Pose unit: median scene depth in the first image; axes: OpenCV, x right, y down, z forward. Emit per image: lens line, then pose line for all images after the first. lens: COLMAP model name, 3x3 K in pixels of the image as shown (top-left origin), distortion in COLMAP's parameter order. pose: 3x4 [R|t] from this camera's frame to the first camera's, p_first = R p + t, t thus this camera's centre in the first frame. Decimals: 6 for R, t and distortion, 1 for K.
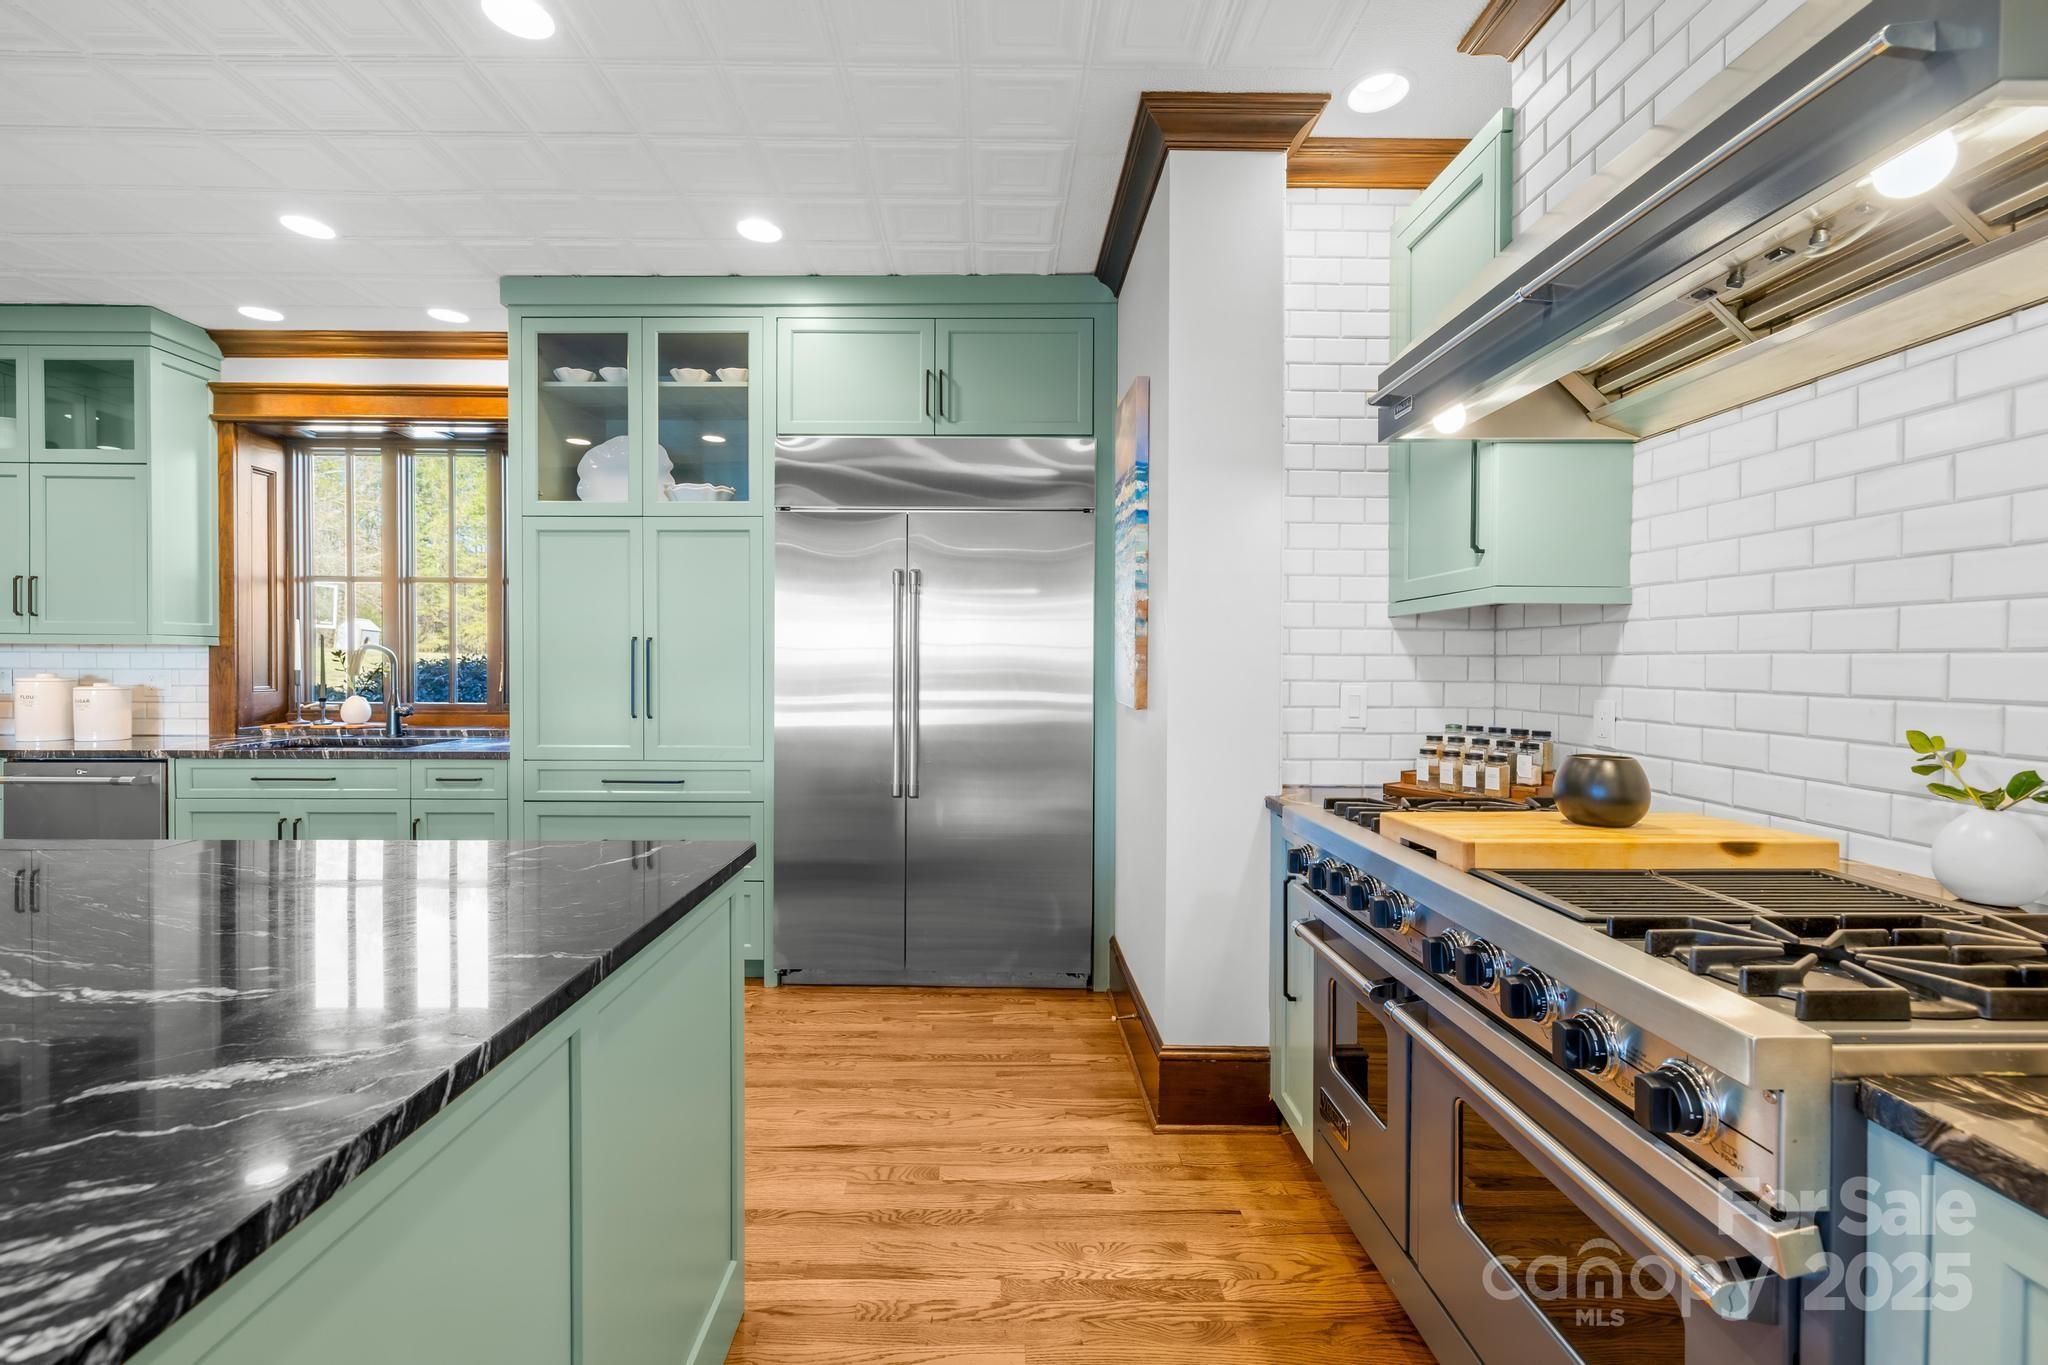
lens RADIAL K [[878.1, 0, 987.6], [0, 878.1, 669.7], [0, 0, 1]] dist [0.001504, -0.000598]
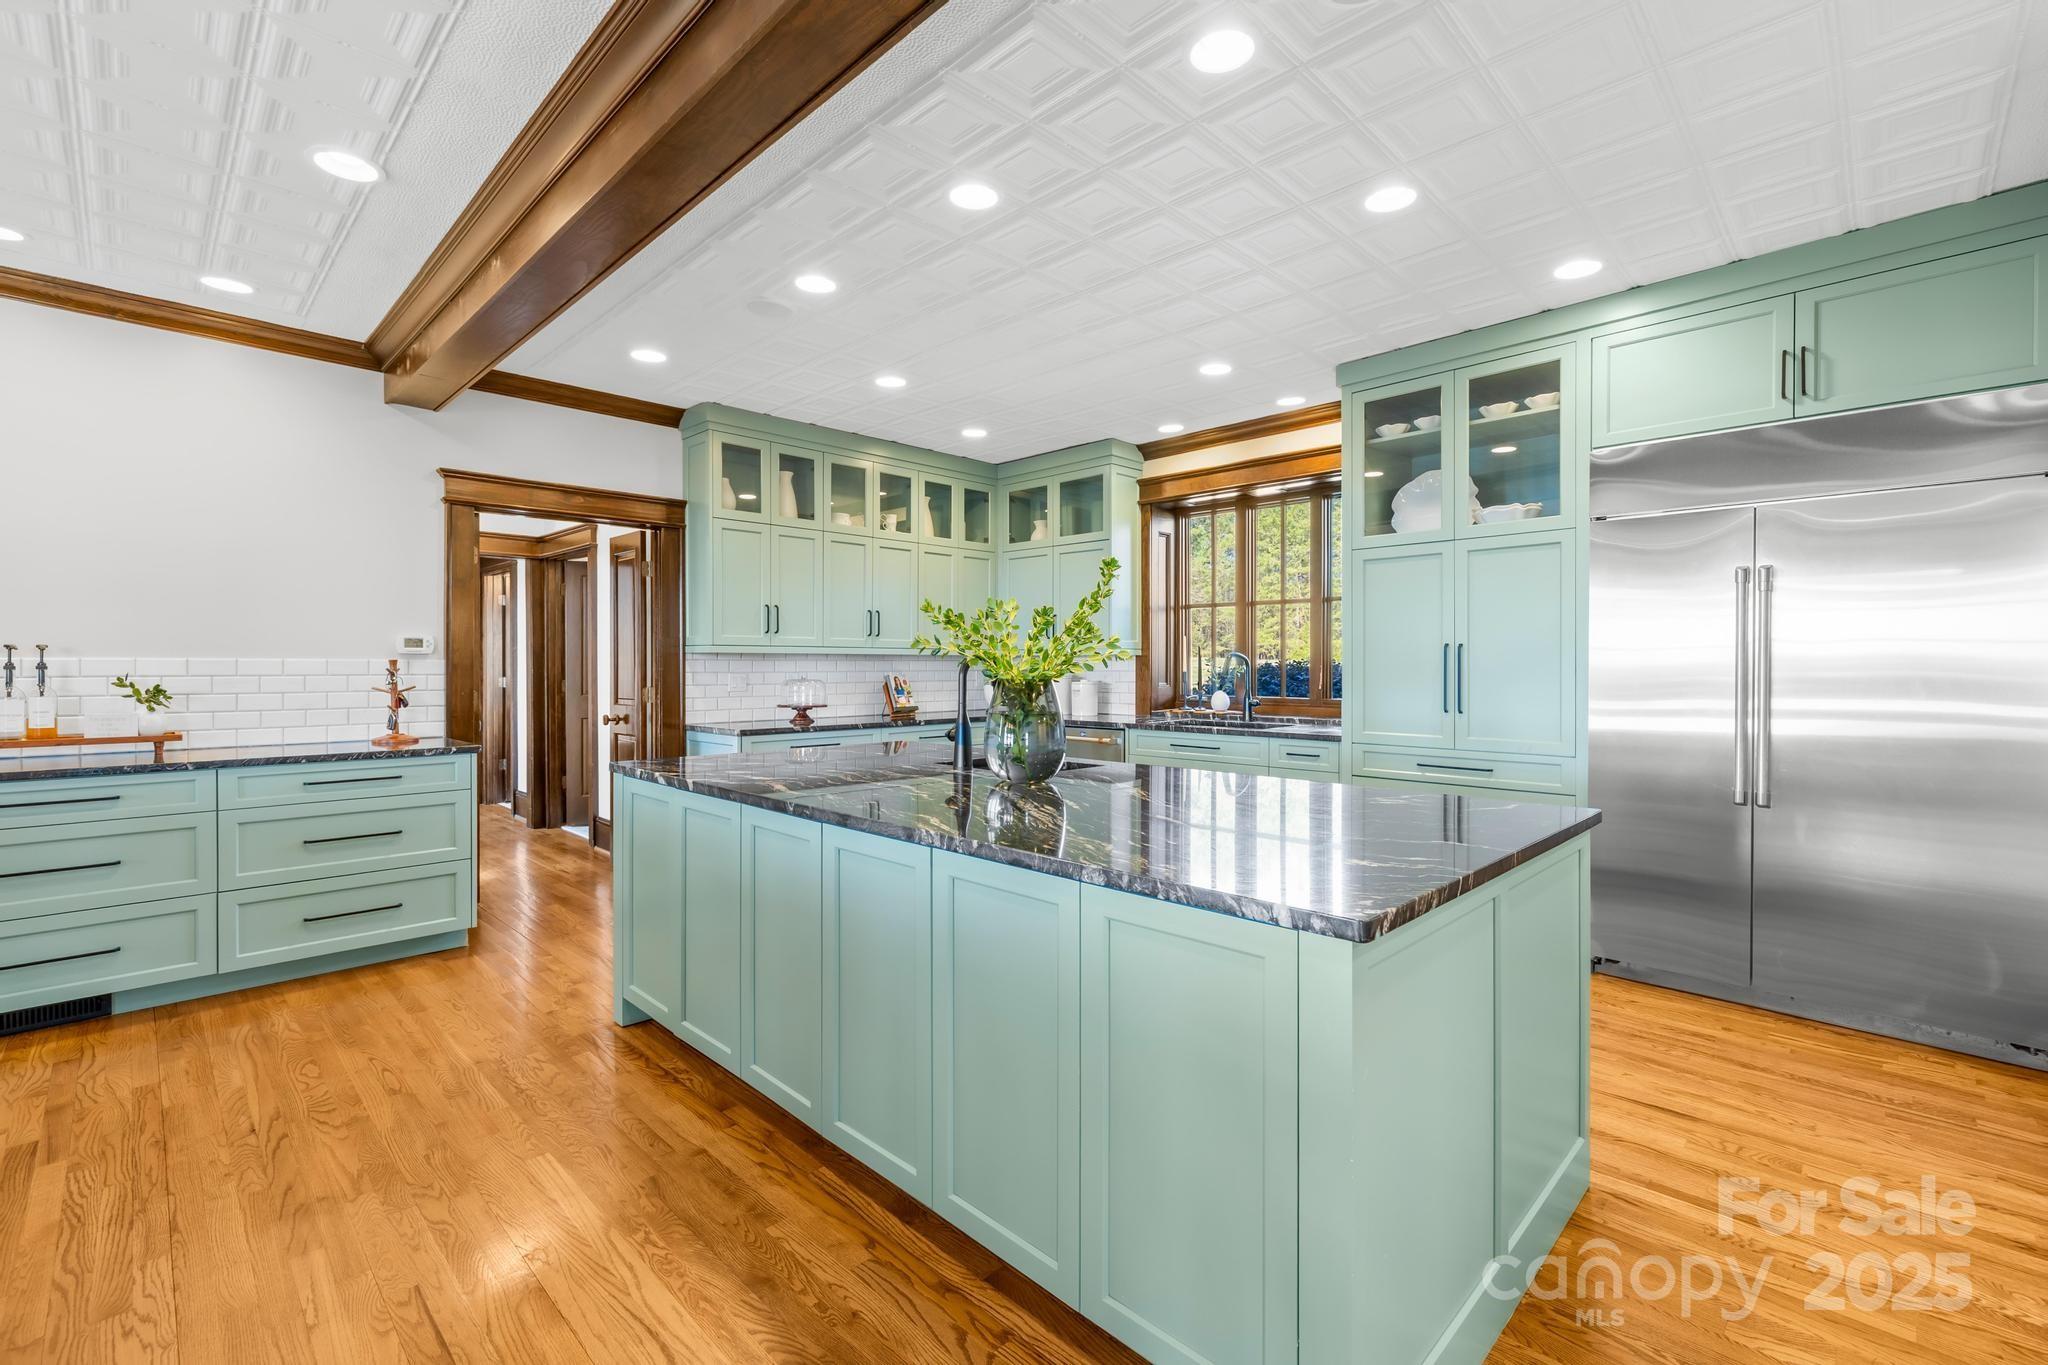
lens RADIAL K [[878.1, 0, 987.6], [0, 878.1, 669.7], [0, 0, 1]] dist [0.001504, -0.000598]
pose [[0.698217, 0.000452, -0.715886, 0.009396], [-0.004801, 0.999980, -0.004051, 0.005006], [0.715870, 0.006266, 0.698205, -0.249200]]
